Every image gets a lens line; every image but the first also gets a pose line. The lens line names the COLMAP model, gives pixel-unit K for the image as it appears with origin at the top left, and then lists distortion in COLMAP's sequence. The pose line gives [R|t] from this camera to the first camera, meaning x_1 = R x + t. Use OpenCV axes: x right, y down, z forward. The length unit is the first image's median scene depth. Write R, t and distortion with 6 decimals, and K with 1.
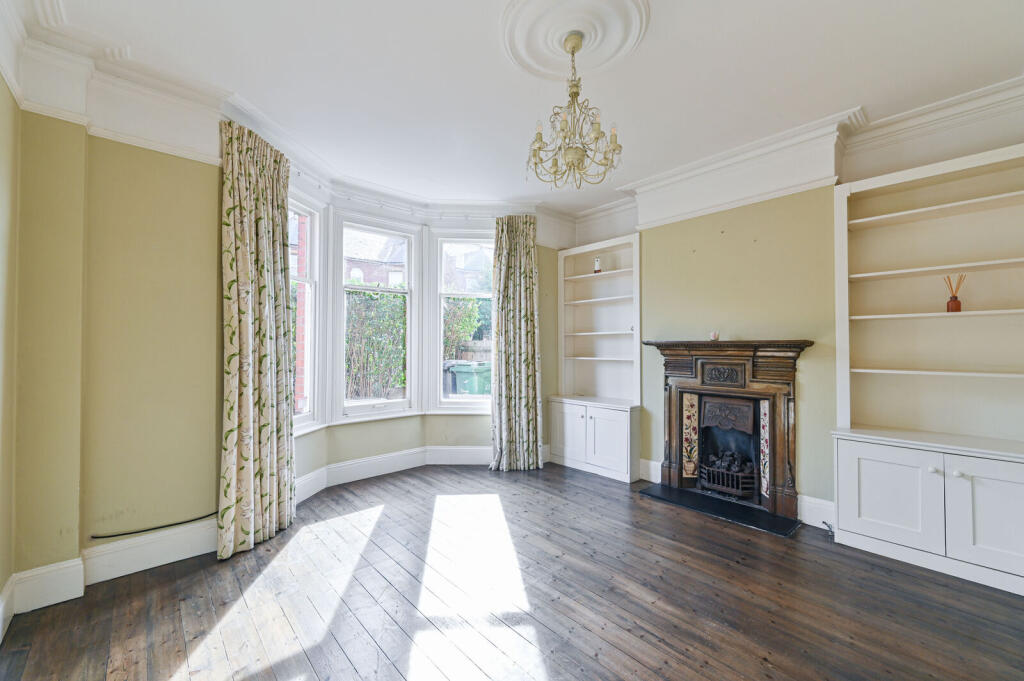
lens RADIAL K [[407.1, 0, 512.1], [0, 407.1, 343.5], [0, 0, 1]] dist [0.000849, -0.000061]
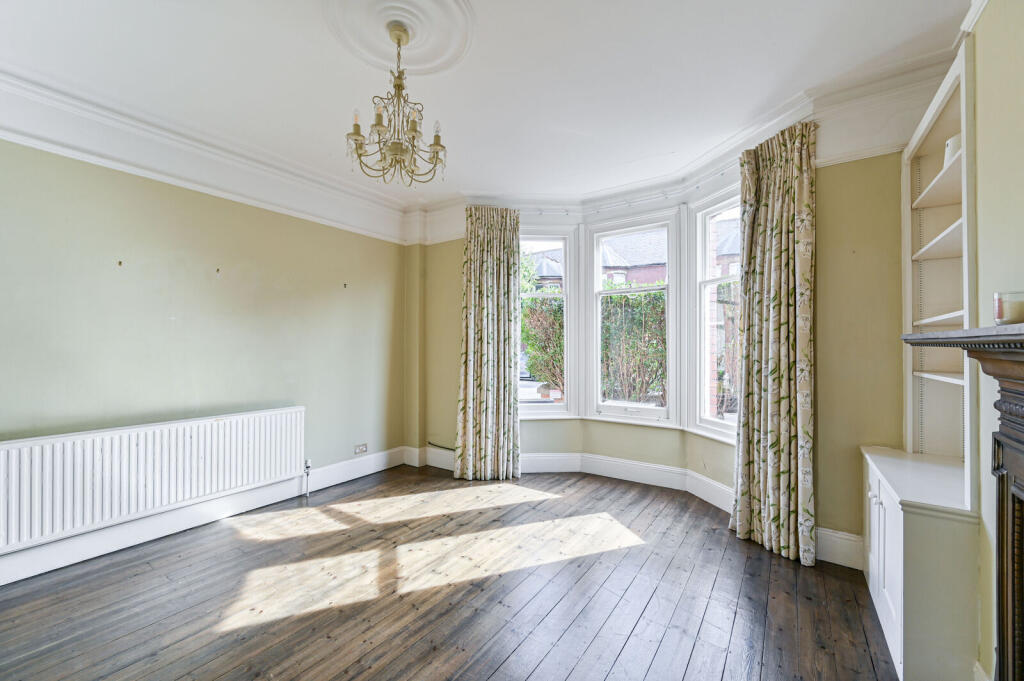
lens RADIAL K [[407.1, 0, 512.1], [0, 407.1, 343.5], [0, 0, 1]] dist [0.000849, -0.000061]
pose [[0.227032, -0.011450, -0.973820, 0.591116], [0.006289, 0.999927, -0.010291, 0.003596], [0.973867, -0.003788, 0.227087, 0.531455]]
